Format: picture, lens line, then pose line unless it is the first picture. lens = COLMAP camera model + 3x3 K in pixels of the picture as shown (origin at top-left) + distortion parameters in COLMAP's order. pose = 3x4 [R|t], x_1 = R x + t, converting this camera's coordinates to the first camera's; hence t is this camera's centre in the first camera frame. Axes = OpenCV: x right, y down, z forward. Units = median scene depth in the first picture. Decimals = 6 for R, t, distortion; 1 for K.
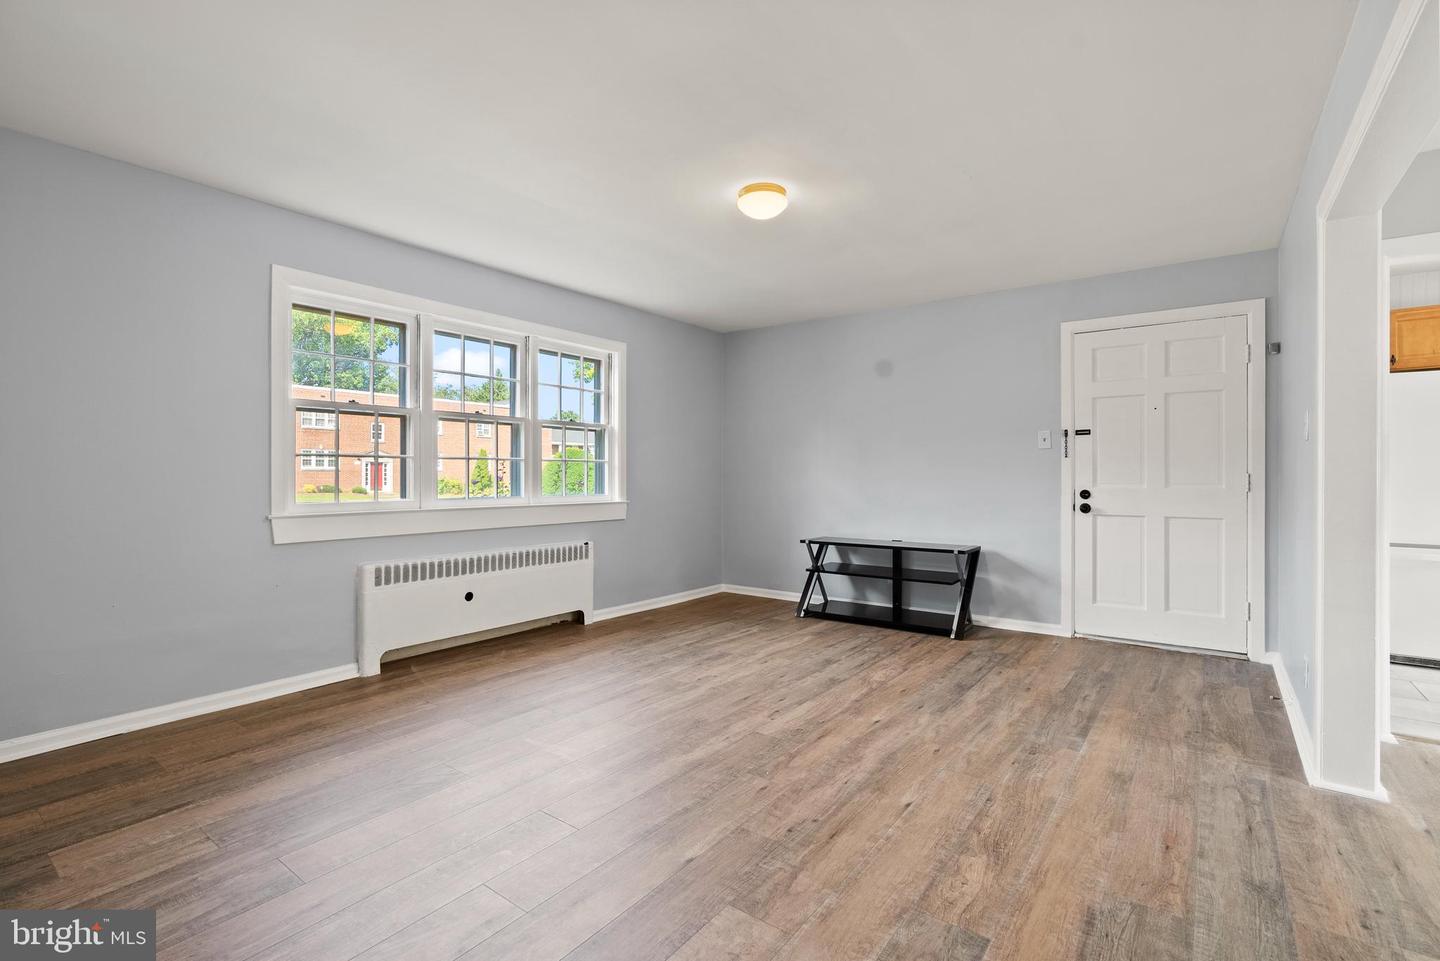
lens RADIAL K [[680.0, 0, 720.0], [0, 680.0, 480.5], [0, 0, 1]] dist [-0.000584, -0.000262]
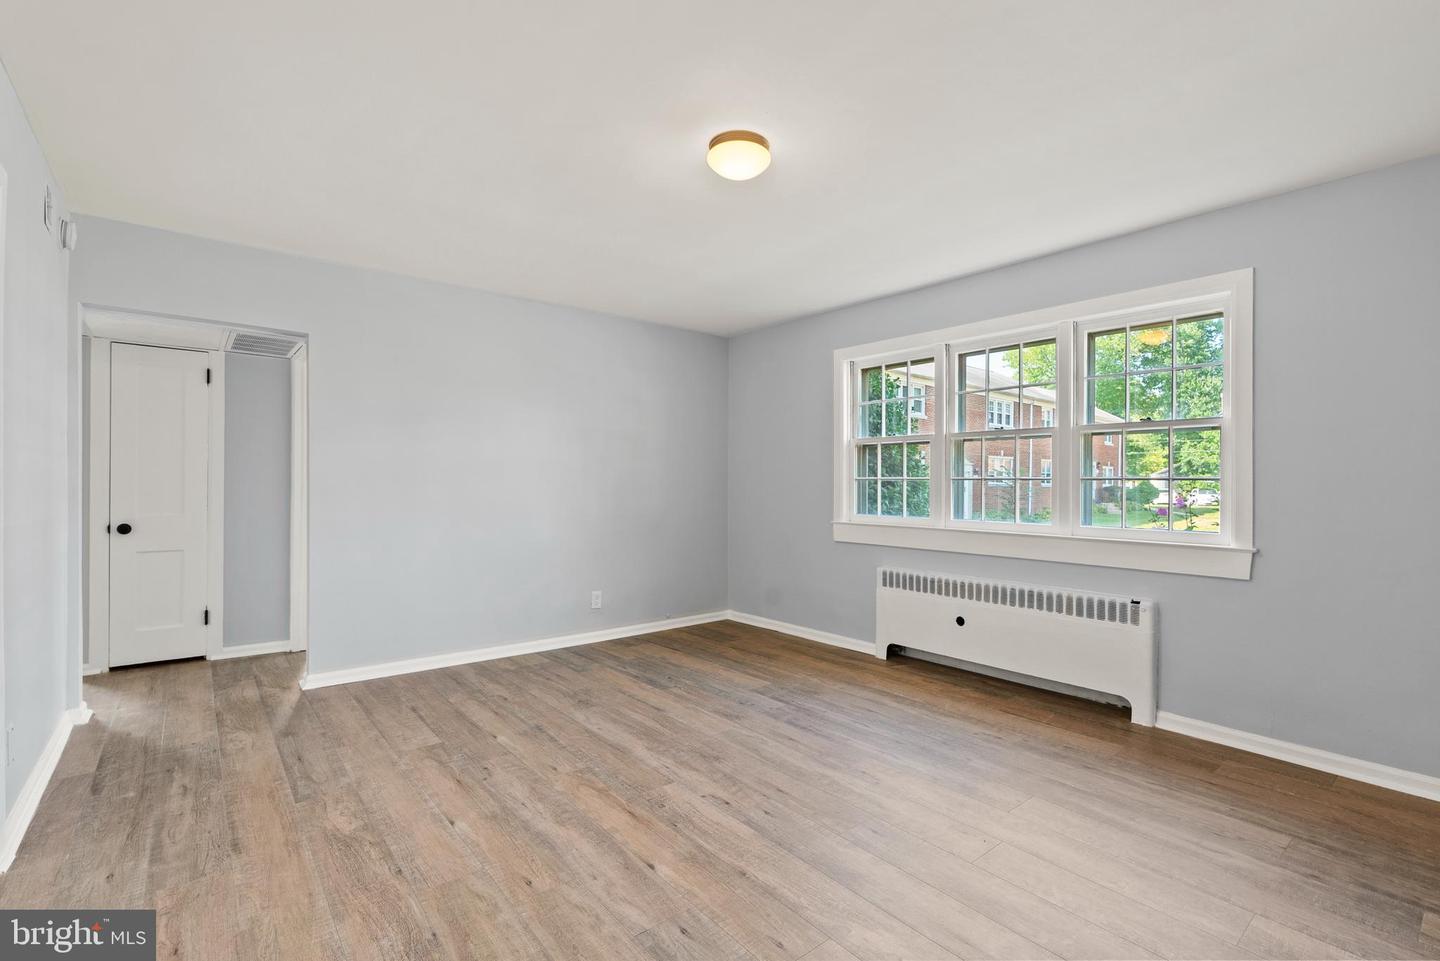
lens RADIAL K [[652.2, 0, 720.0], [0, 652.2, 480.5], [0, 0, 1]] dist [-0.008096, 0.000725]
pose [[-0.257186, -0.012857, -0.966276, 0.832642], [-0.017758, 0.999806, -0.008577, -0.021498], [0.966199, 0.014953, -0.257364, 1.216326]]
